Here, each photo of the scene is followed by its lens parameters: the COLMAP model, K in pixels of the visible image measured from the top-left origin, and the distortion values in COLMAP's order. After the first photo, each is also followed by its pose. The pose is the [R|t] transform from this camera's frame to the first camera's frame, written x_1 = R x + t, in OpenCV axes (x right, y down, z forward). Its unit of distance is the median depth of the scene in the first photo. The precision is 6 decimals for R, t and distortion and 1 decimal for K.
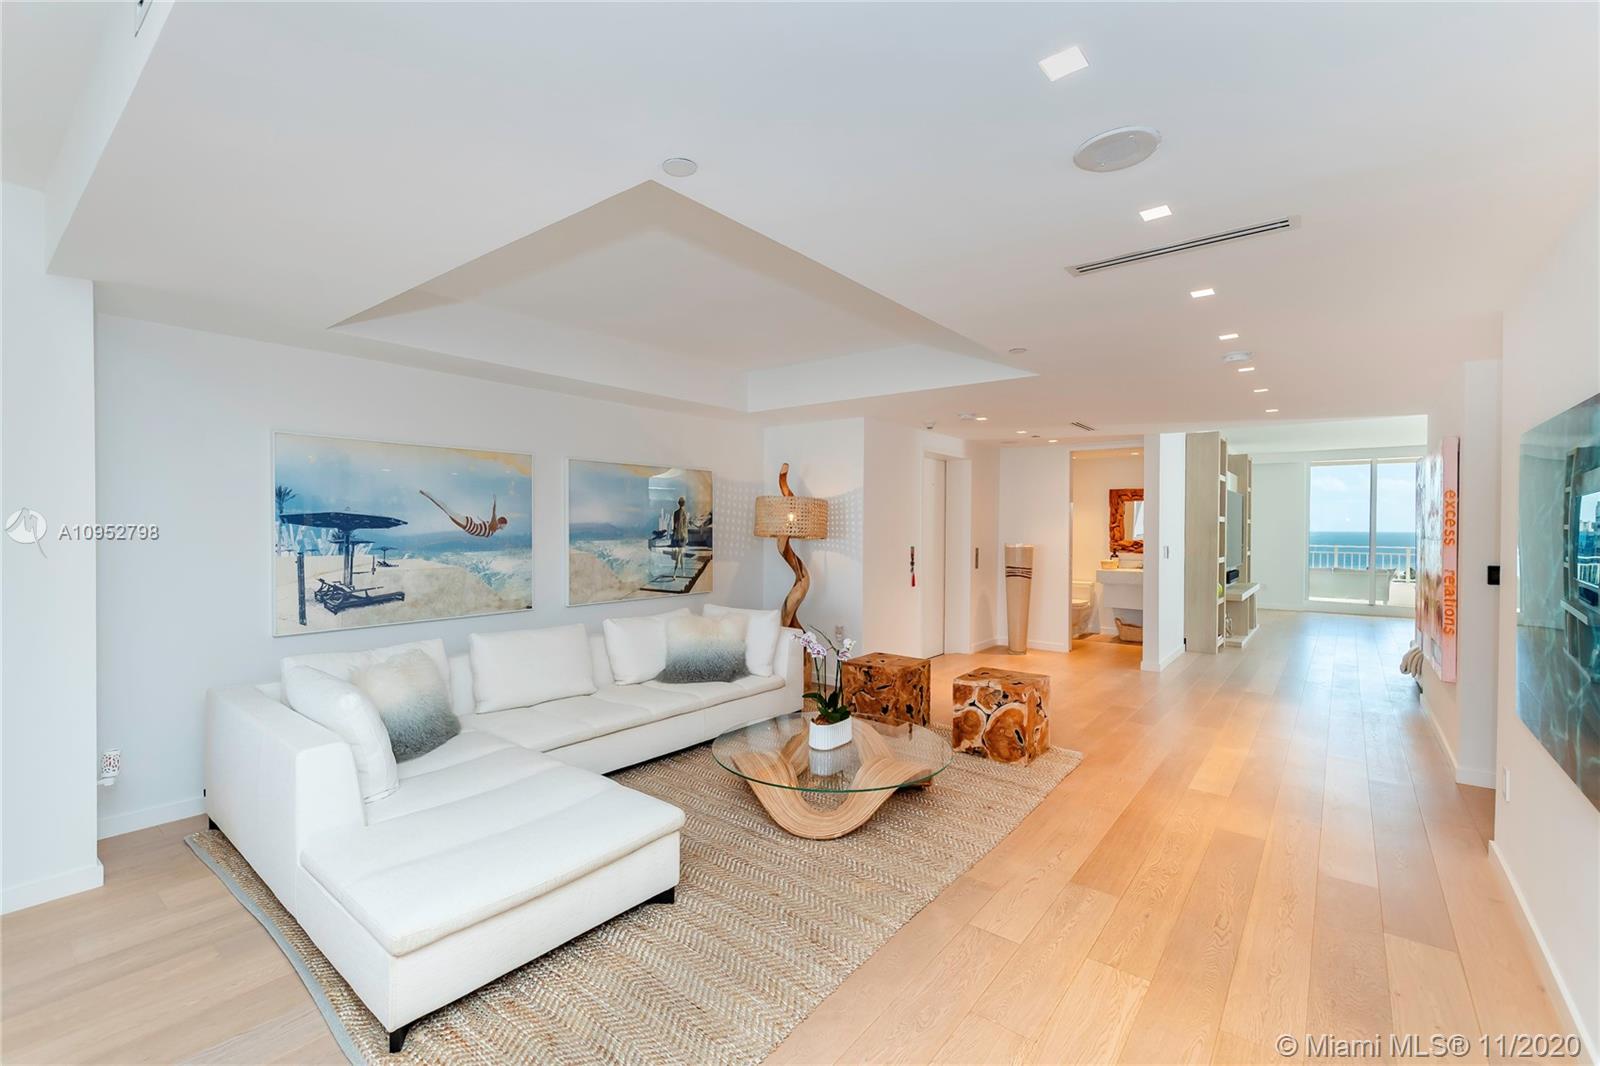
lens RADIAL K [[677.2, 0, 807.5], [0, 677.2, 525.2], [0, 0, 1]] dist [-0.003537, -0.002812]
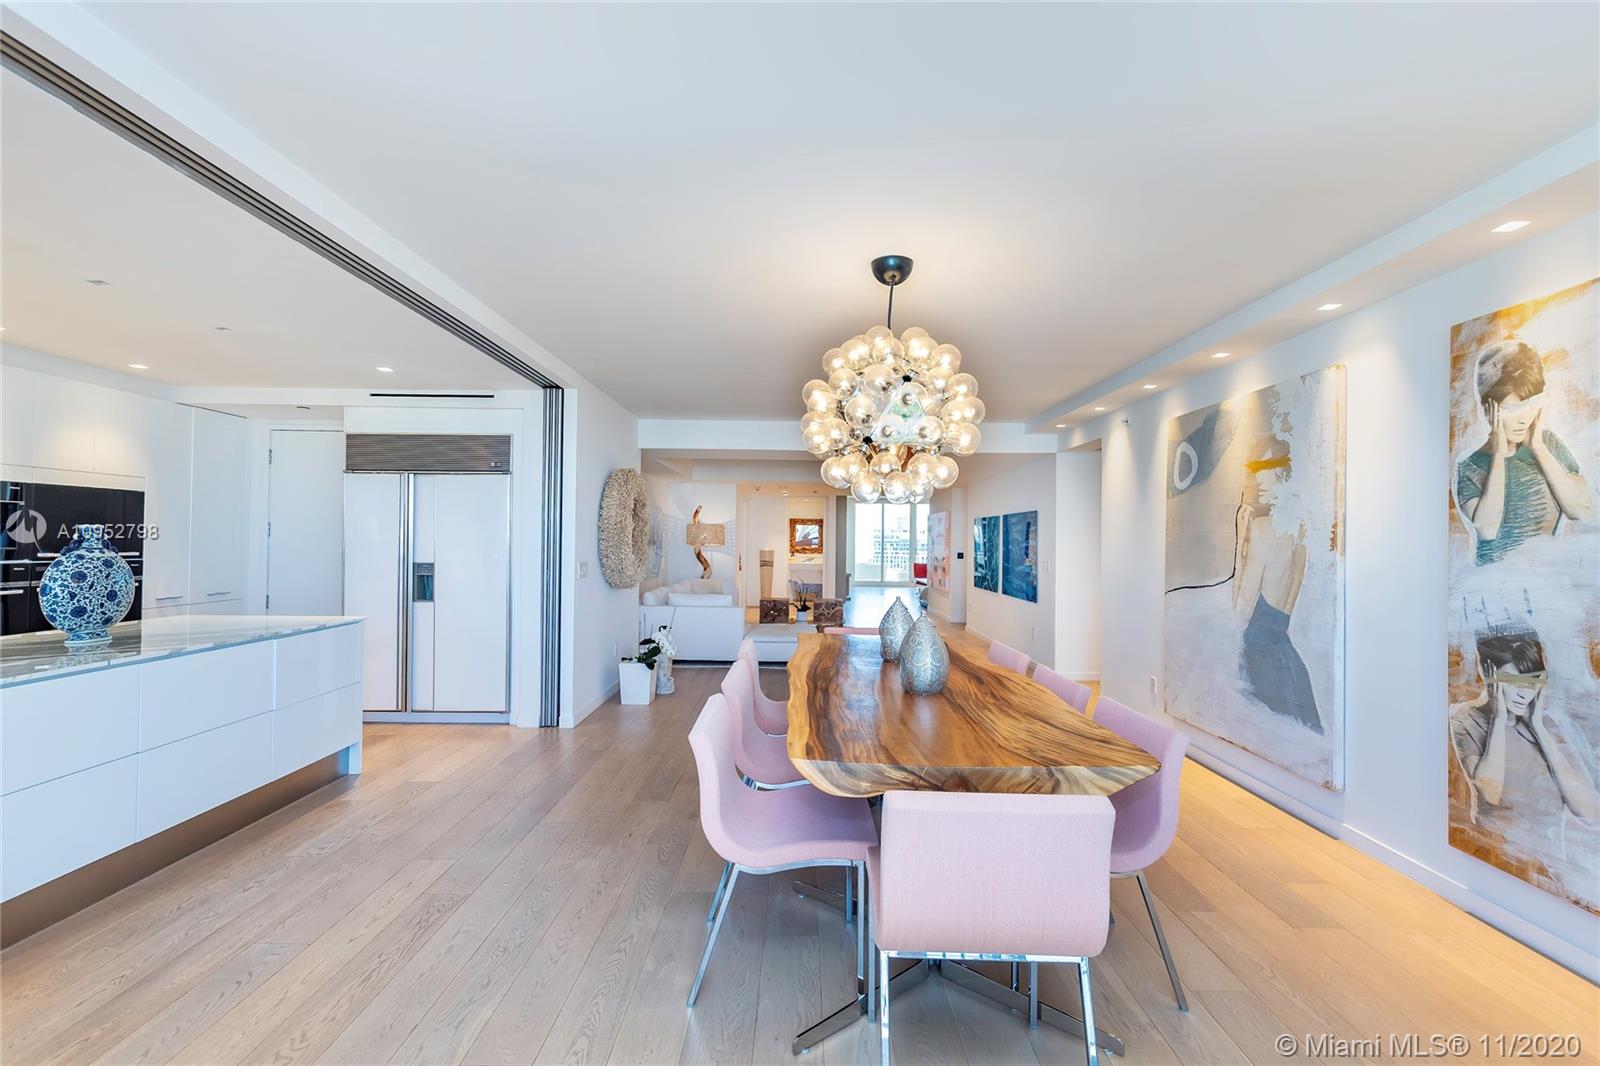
lens RADIAL K [[677.2, 0, 803.5], [0, 677.2, 530.4], [0, 0, 1]] dist [-0.003537, -0.002812]
pose [[0.784797, 0.004350, 0.619737, -0.791020], [-0.005045, 0.999987, -0.000631, -0.023776], [-0.619732, -0.002631, 0.784809, -0.559903]]
